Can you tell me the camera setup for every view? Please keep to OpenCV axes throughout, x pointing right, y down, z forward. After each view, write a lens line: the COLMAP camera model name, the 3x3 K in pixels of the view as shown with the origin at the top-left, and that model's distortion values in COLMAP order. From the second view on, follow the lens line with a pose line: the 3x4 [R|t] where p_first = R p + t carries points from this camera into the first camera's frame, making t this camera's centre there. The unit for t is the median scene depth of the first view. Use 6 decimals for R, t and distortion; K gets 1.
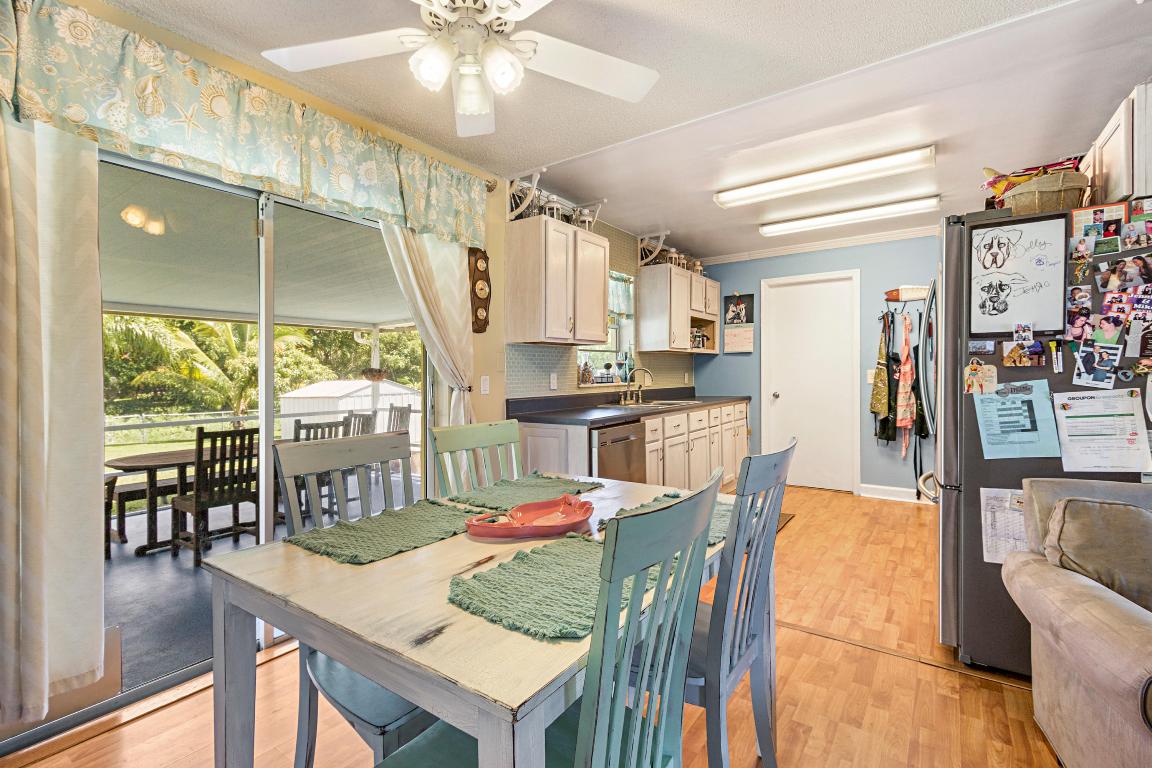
lens RADIAL K [[532.4, 0, 563.5], [0, 532.4, 393.8], [0, 0, 1]] dist [0.000329, -0.001313]
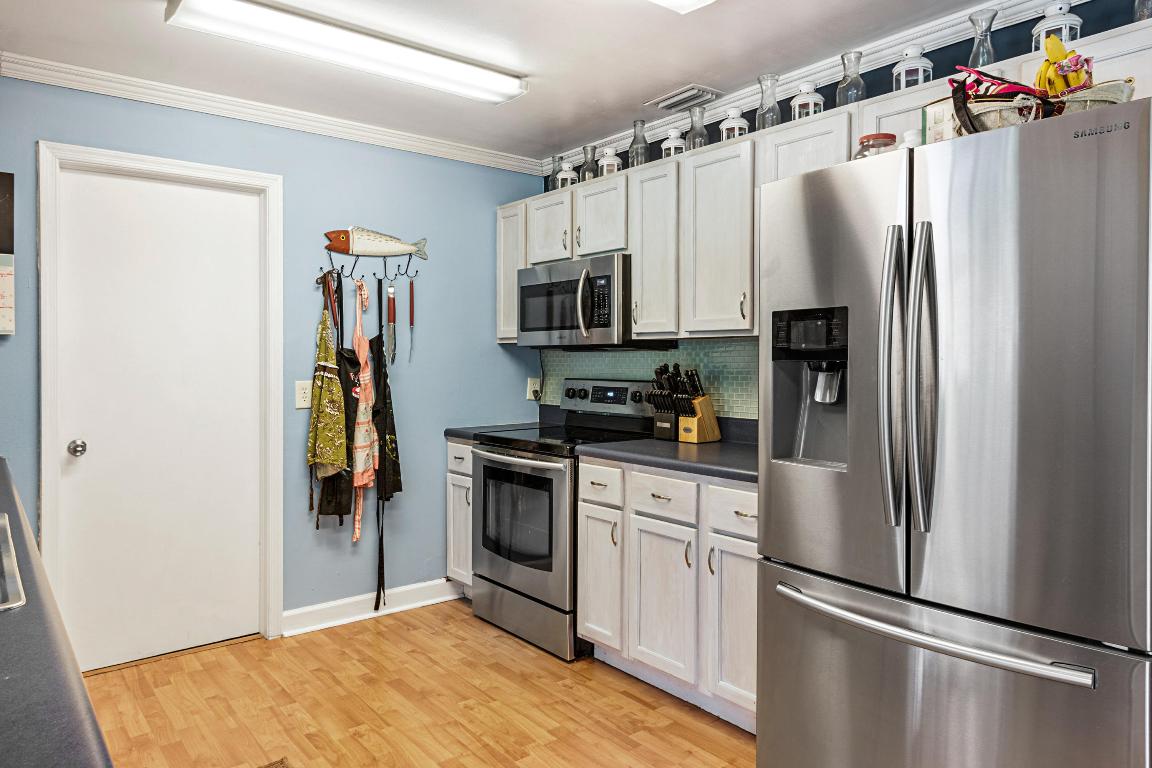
lens RADIAL K [[734.4, 0, 566.5], [0, 734.4, 365.6], [0, 0, 1]] dist [0.004385, 0.001346]
pose [[0.265352, -0.003683, 0.964145, -0.035581], [0.039766, 0.999184, -0.007128, -0.056885], [-0.963331, 0.040232, 0.265282, 0.730641]]
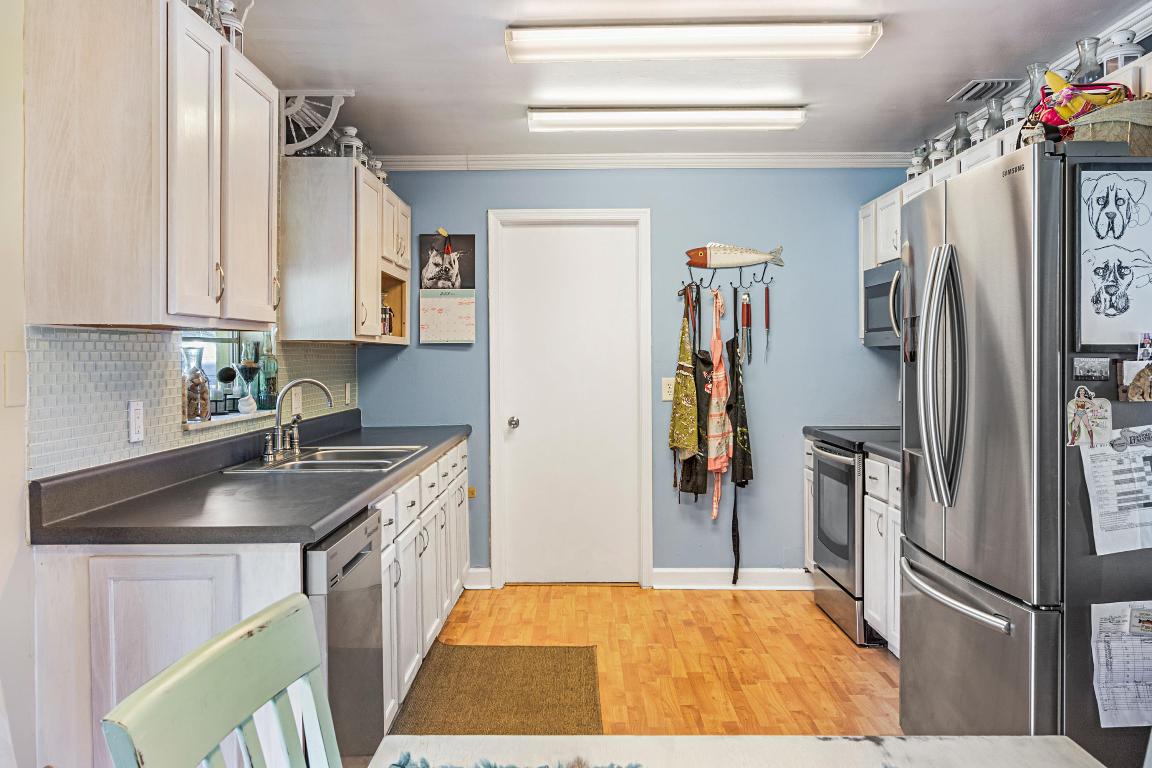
lens RADIAL K [[935.0, 0, 576.2], [0, 935.0, 385.2], [0, 0, 1]] dist [-0.000622, -0.000425]
pose [[0.813964, -0.011052, 0.580811, -0.154170], [0.019825, 0.999765, -0.008760, -0.037409], [-0.580577, 0.018645, 0.813991, 0.253544]]
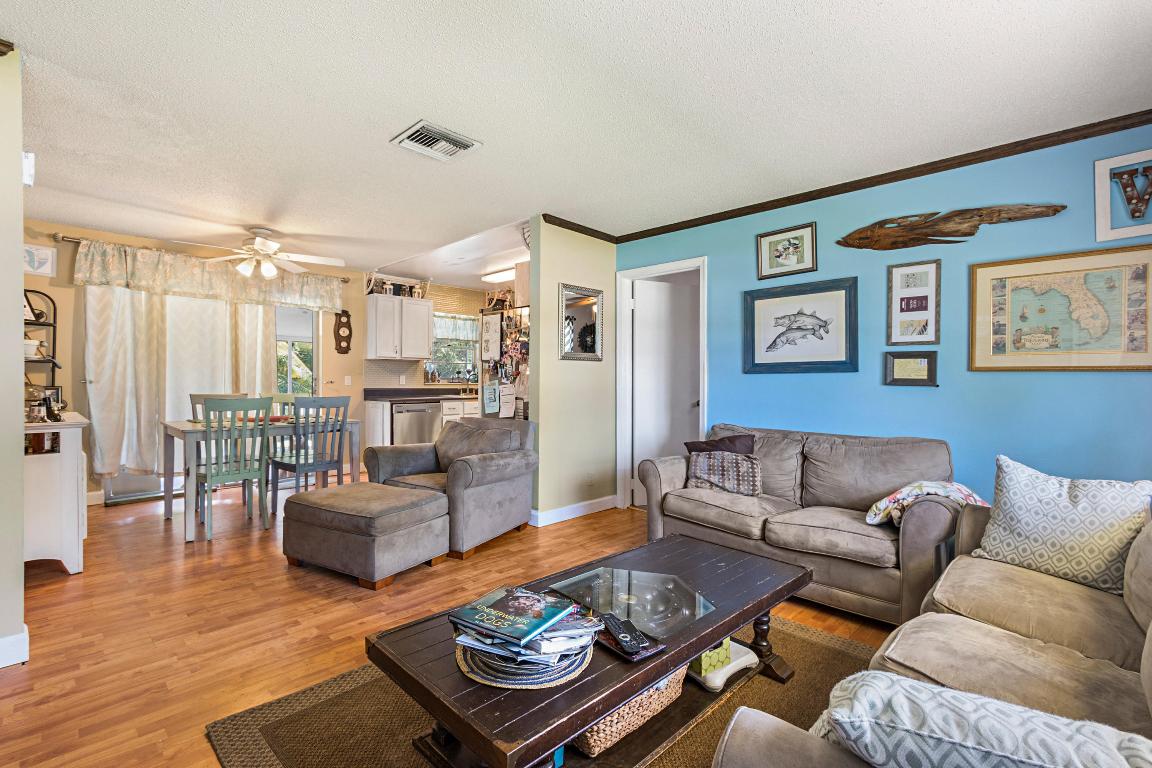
lens RADIAL K [[532.4, 0, 582.2], [0, 532.4, 385.9], [0, 0, 1]] dist [0.000329, -0.001313]
pose [[0.988325, 0.019962, -0.151048, 0.815075], [-0.024126, 0.999376, -0.025787, 0.025300], [0.150439, 0.029130, 0.988190, -0.639853]]
